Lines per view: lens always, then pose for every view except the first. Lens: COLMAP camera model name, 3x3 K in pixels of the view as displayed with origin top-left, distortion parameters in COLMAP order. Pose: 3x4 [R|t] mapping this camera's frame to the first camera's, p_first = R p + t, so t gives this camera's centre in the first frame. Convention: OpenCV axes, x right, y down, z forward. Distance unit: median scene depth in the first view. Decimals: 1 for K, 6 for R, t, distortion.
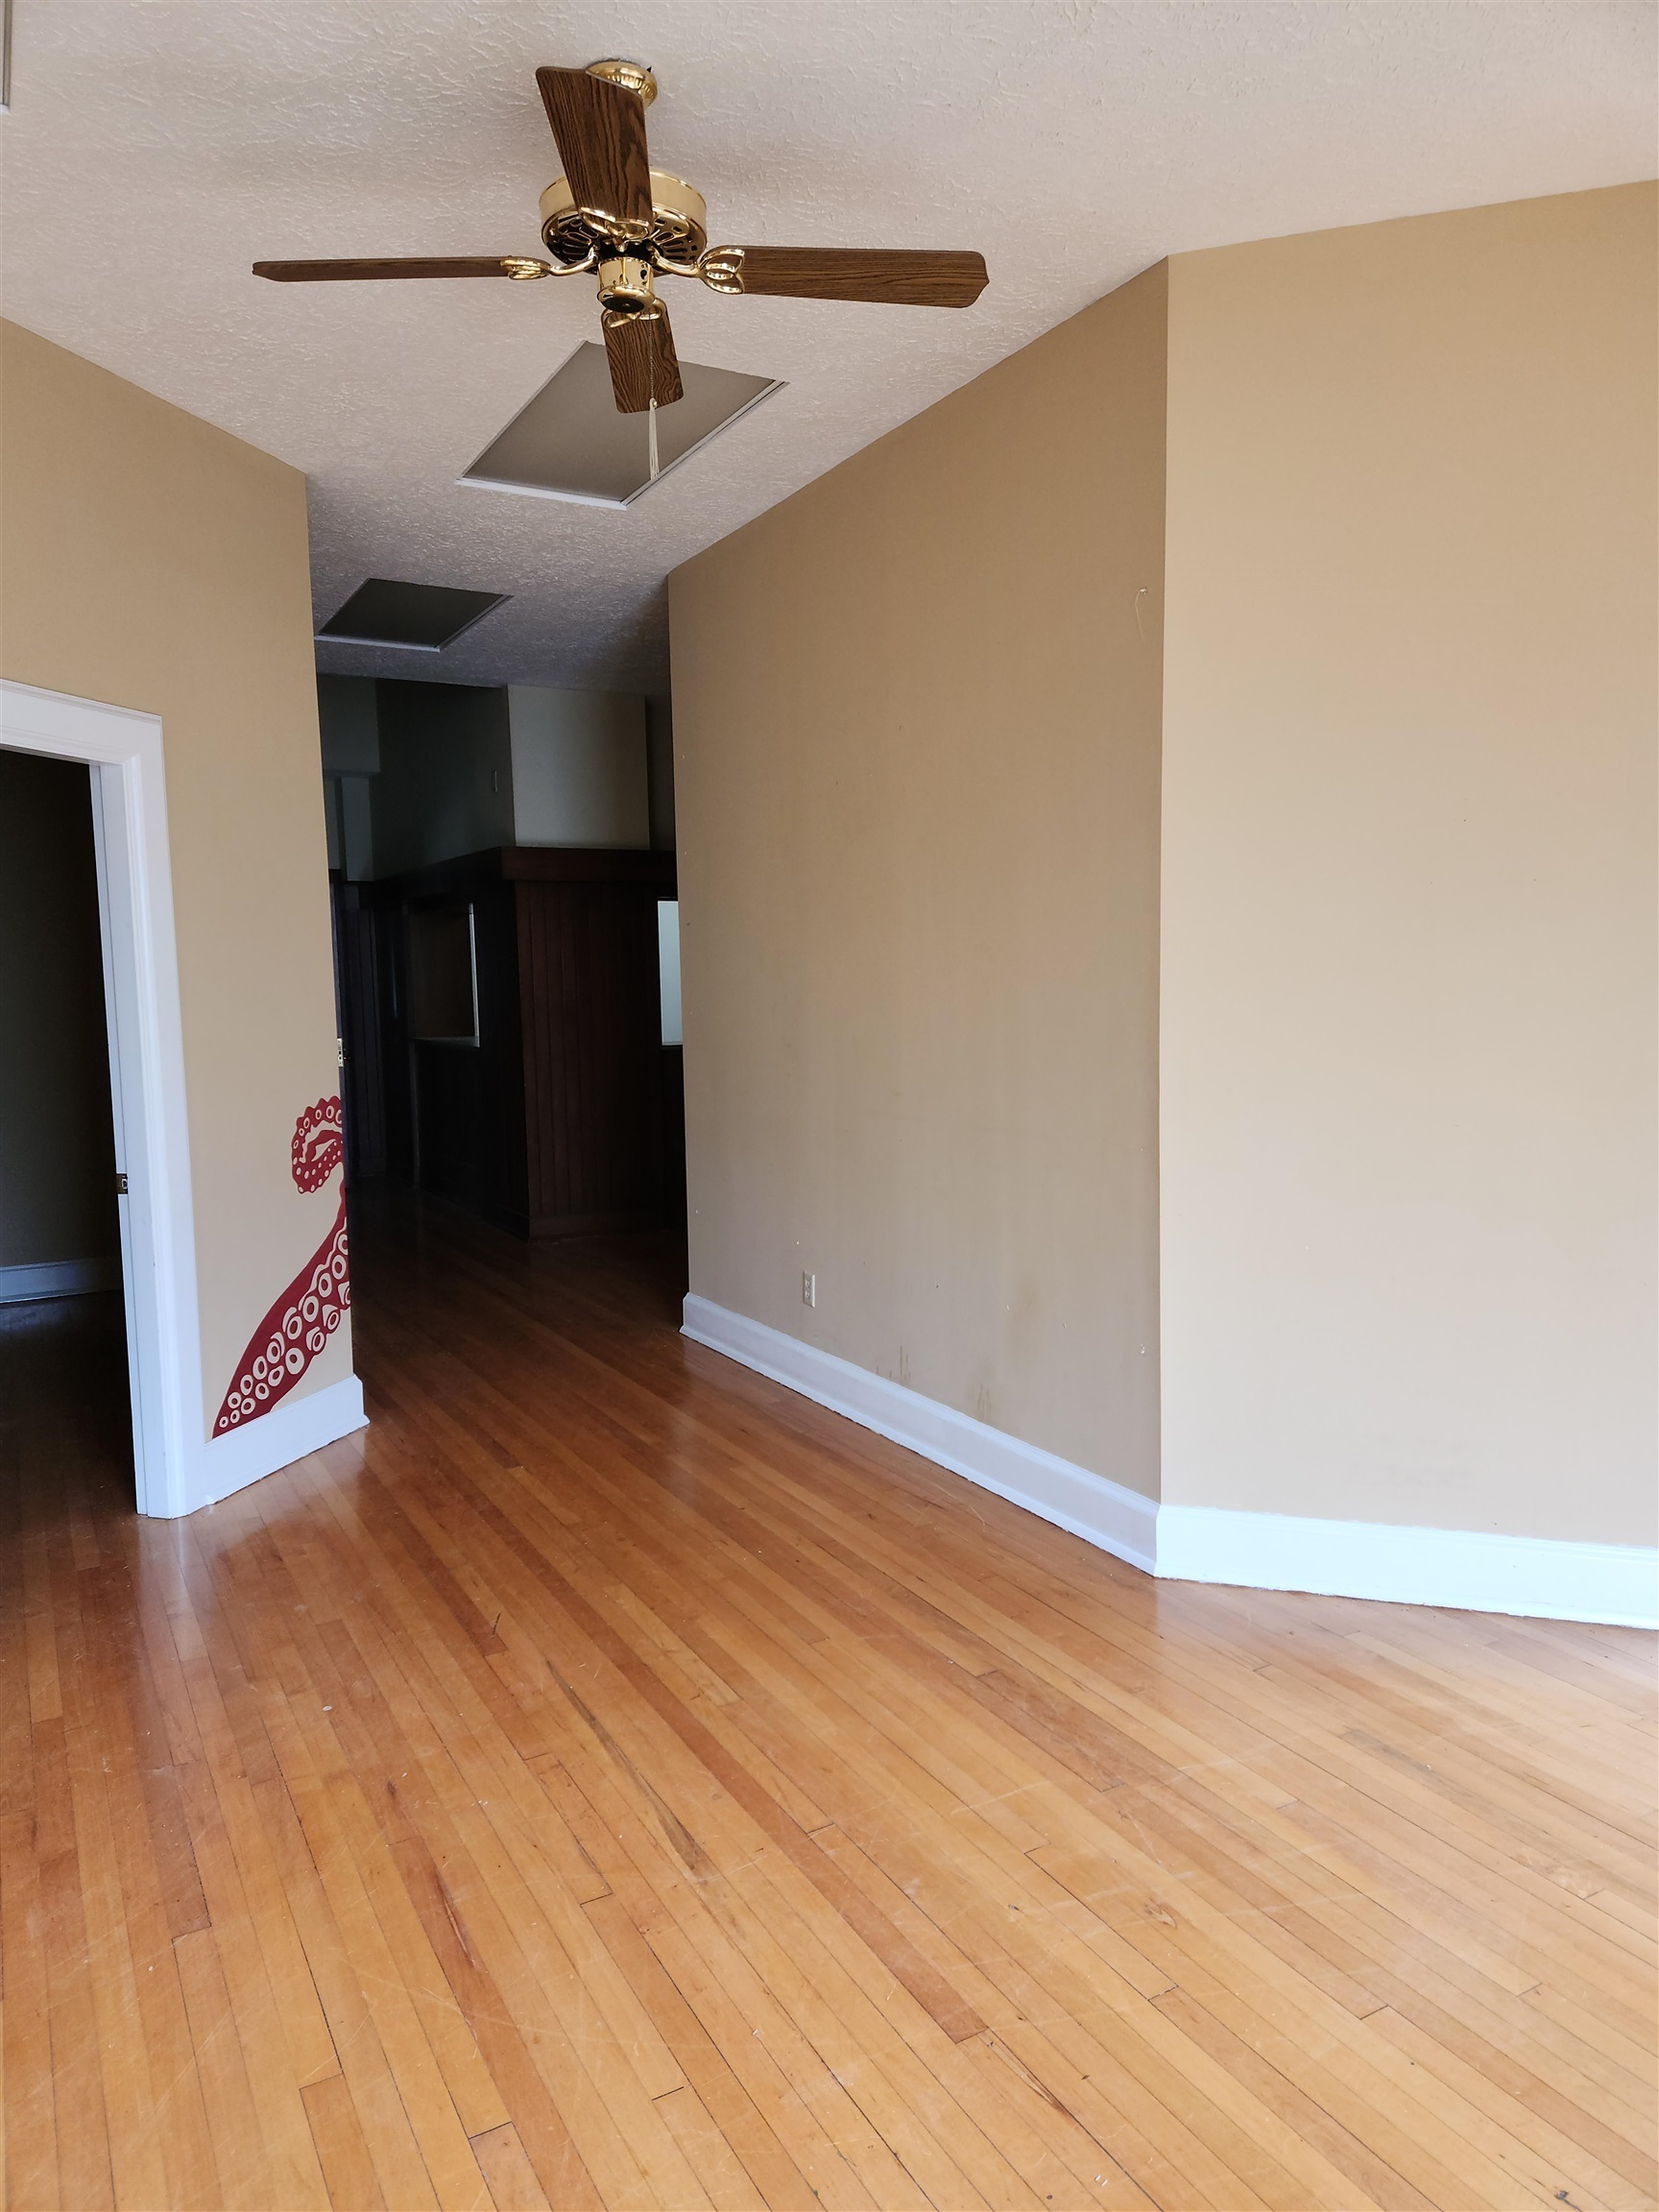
lens RADIAL K [[1477.7, 0, 829.5], [0, 1477.7, 1106.0], [0, 0, 1]] dist [0.094672, -0.079957]
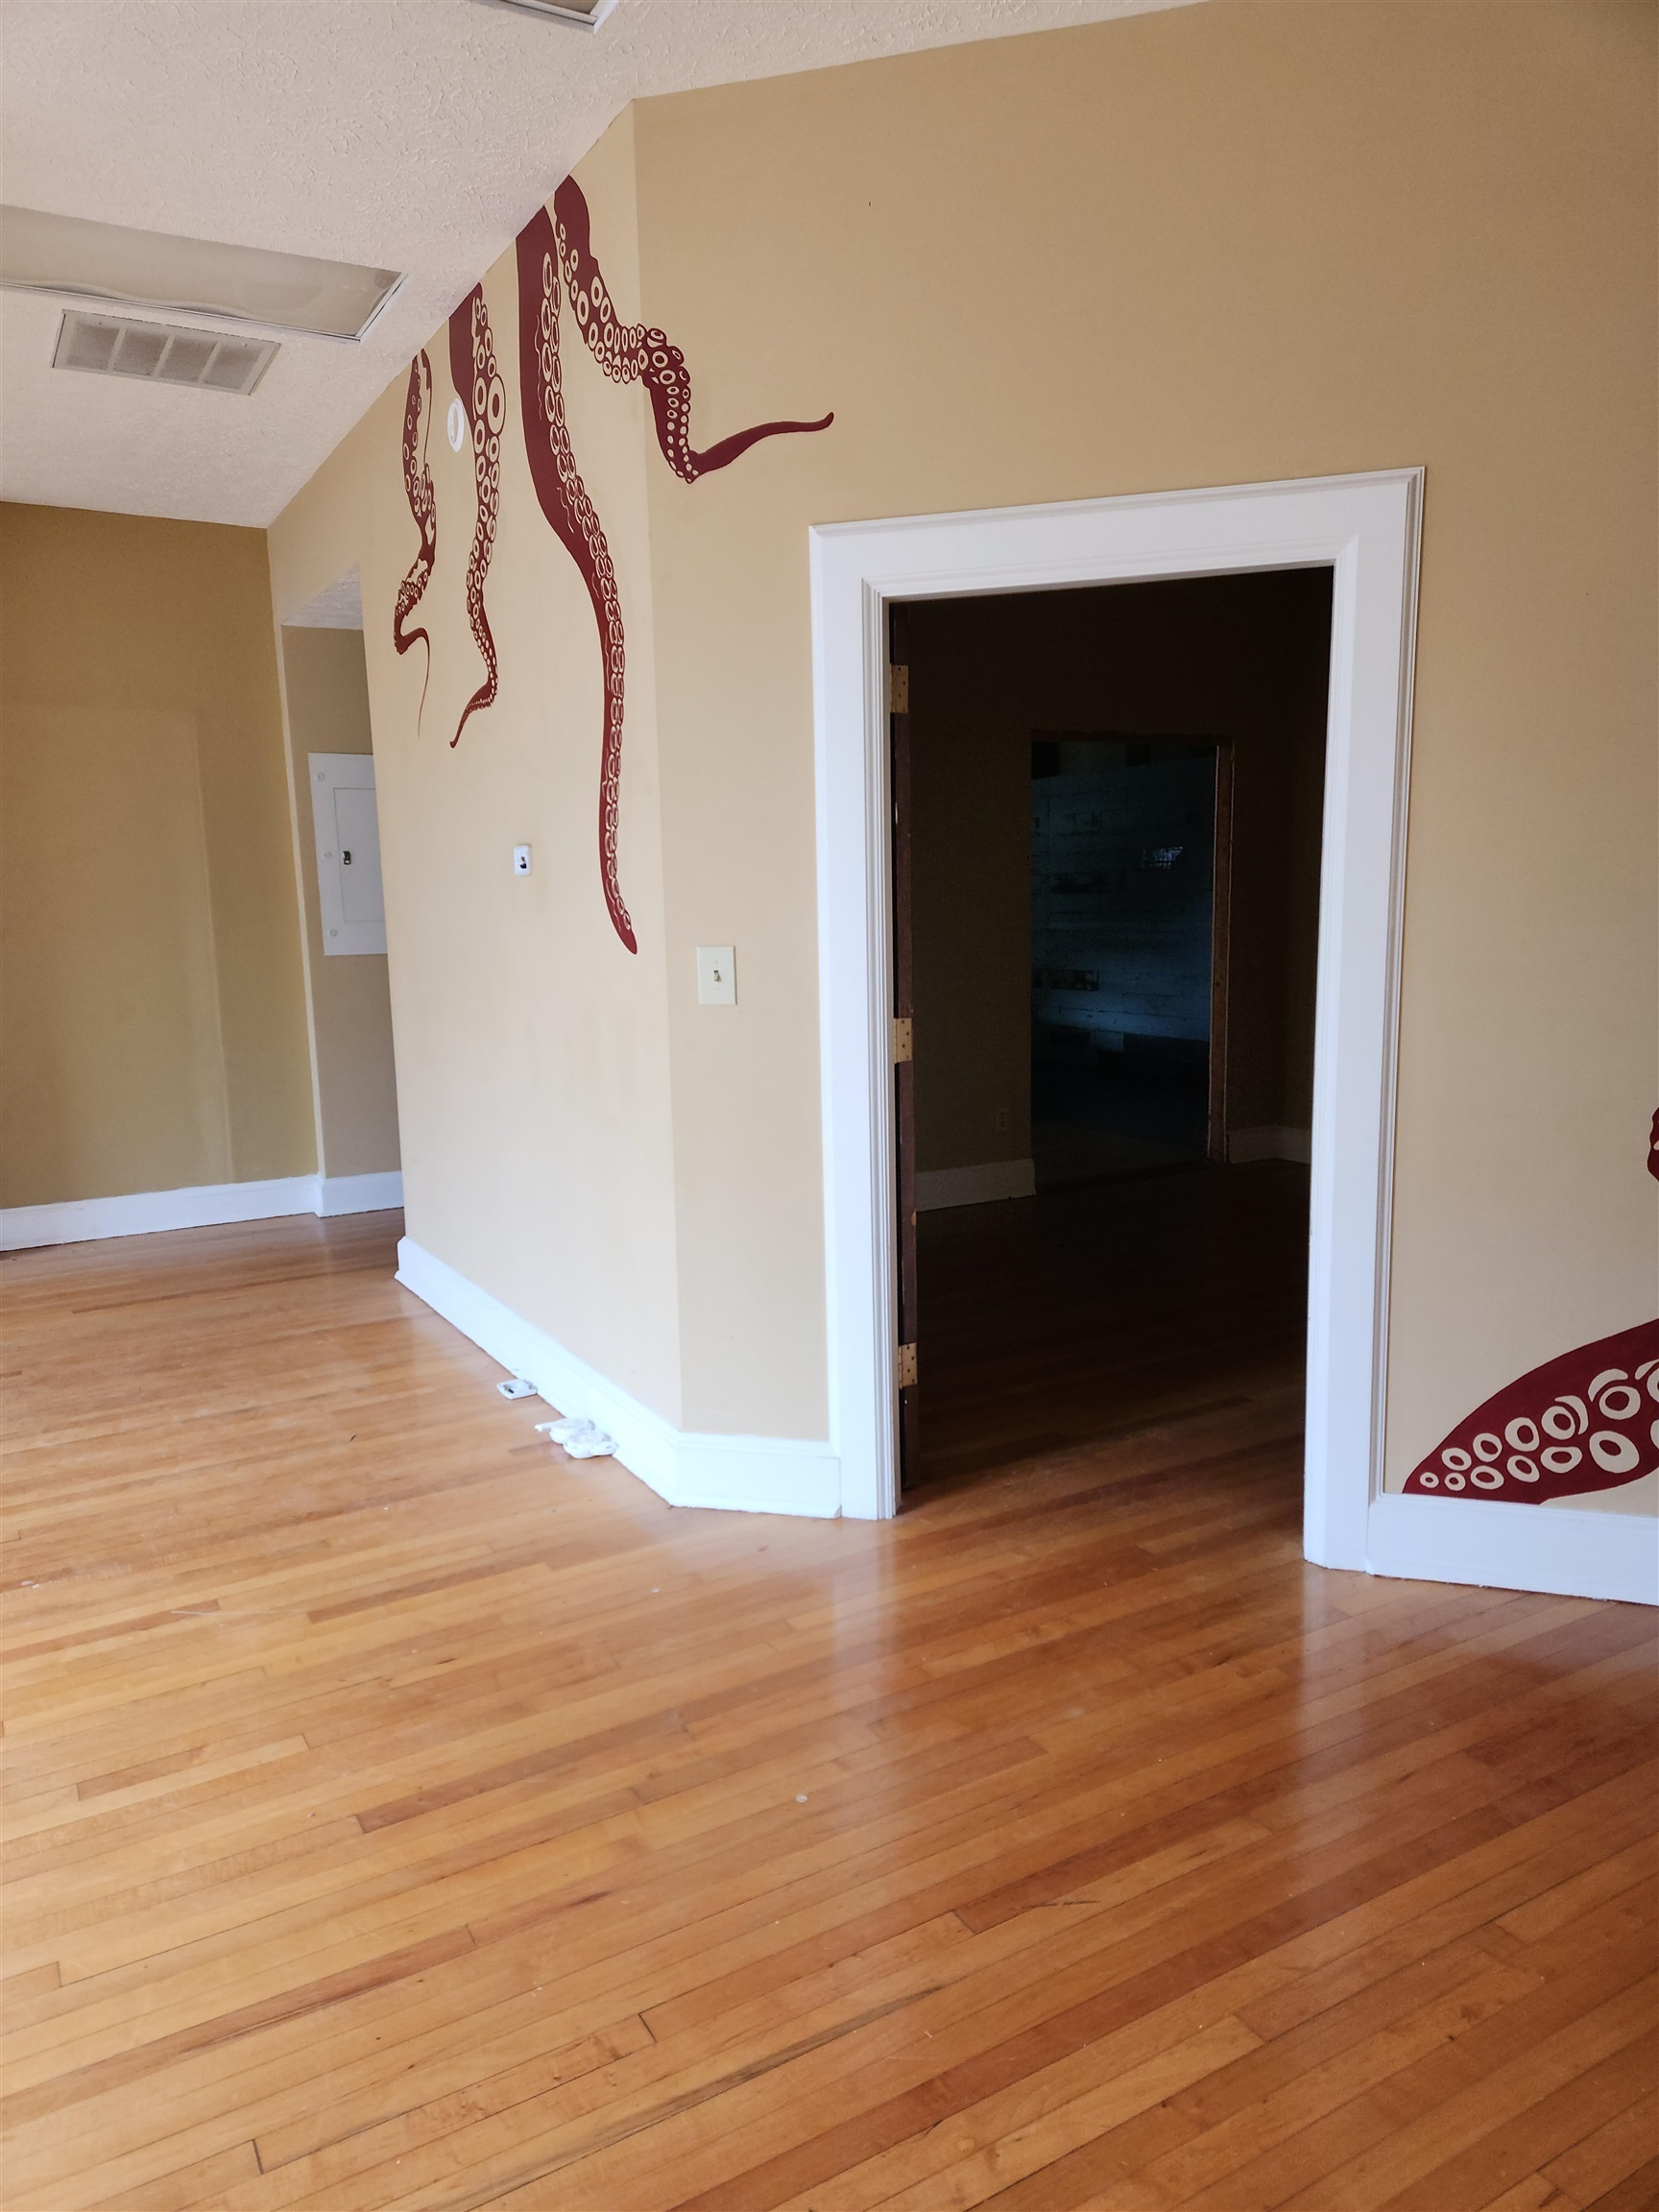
lens RADIAL K [[1477.7, 0, 829.5], [0, 1477.7, 1106.0], [0, 0, 1]] dist [0.094672, -0.079957]
pose [[0.001472, 0.160554, -0.987026, 0.322671], [-0.068180, 0.984746, 0.160082, -0.070214], [0.997672, 0.067060, 0.012397, 0.821699]]
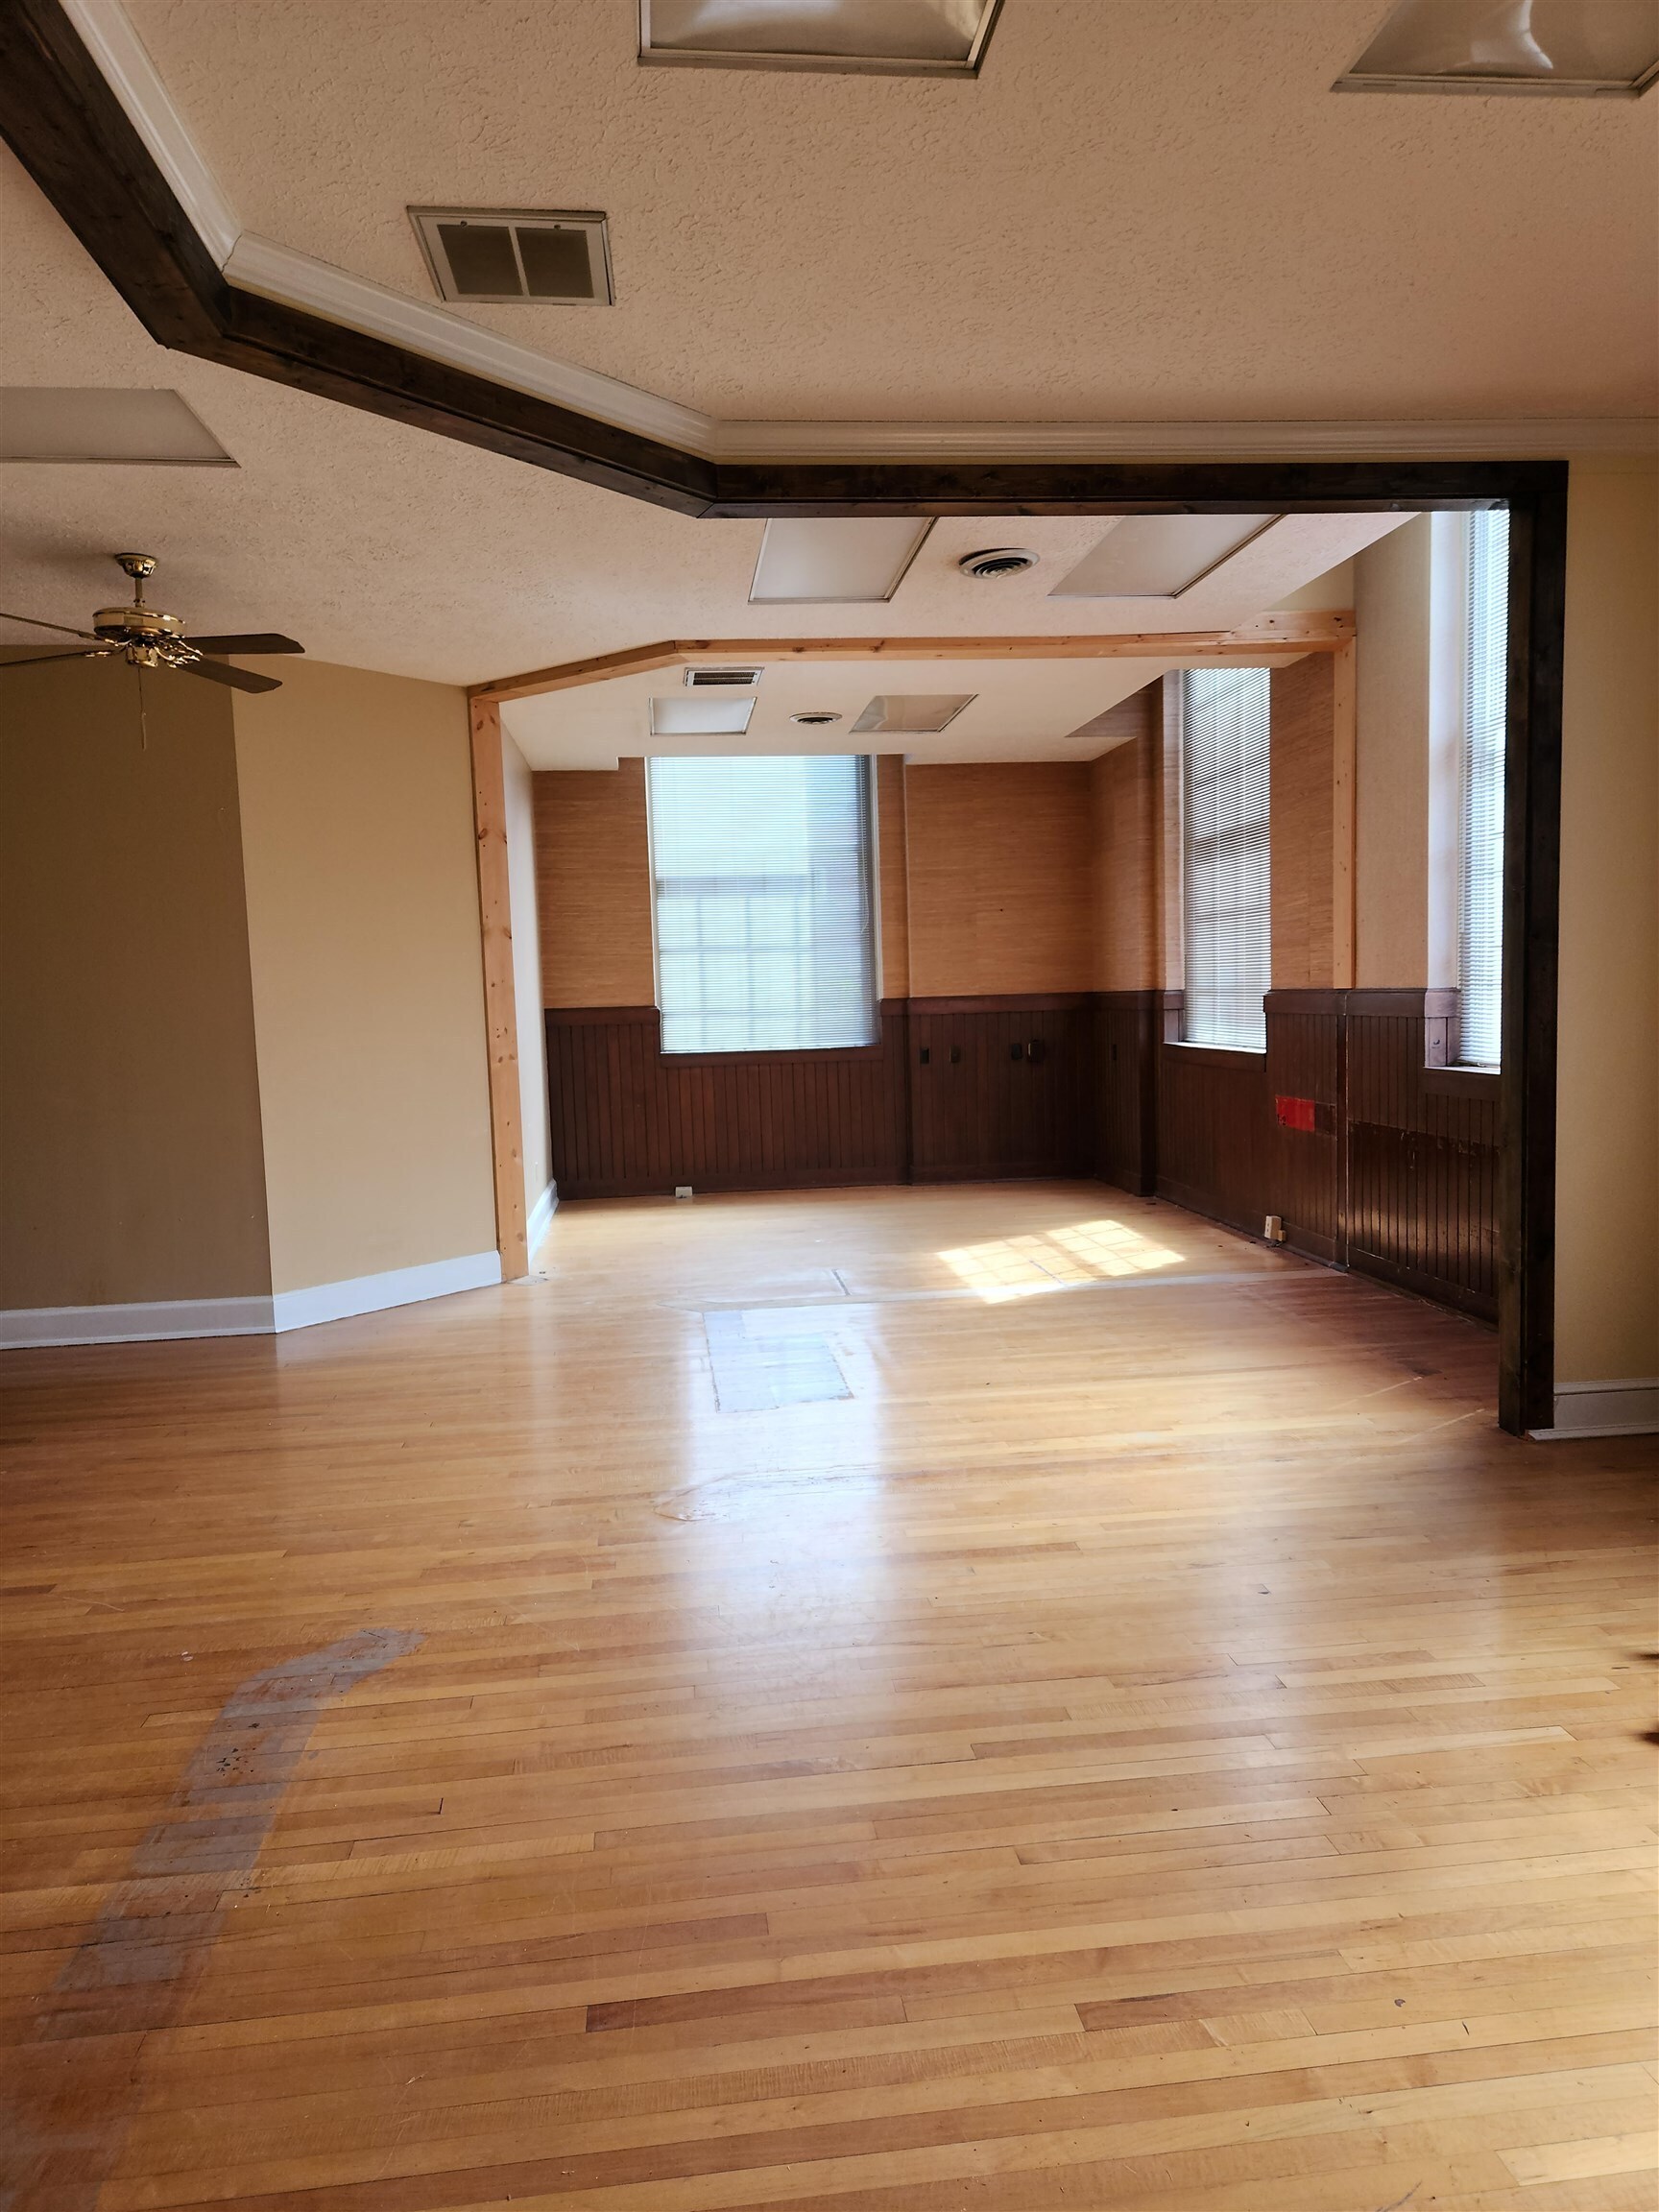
lens RADIAL K [[1477.7, 0, 829.5], [0, 1477.7, 1106.0], [0, 0, 1]] dist [0.094672, -0.079957]
pose [[0.393993, -0.074426, 0.916095, -1.197451], [0.112478, 0.993129, 0.032309, 0.051799], [-0.912205, 0.090311, 0.399658, -0.397457]]
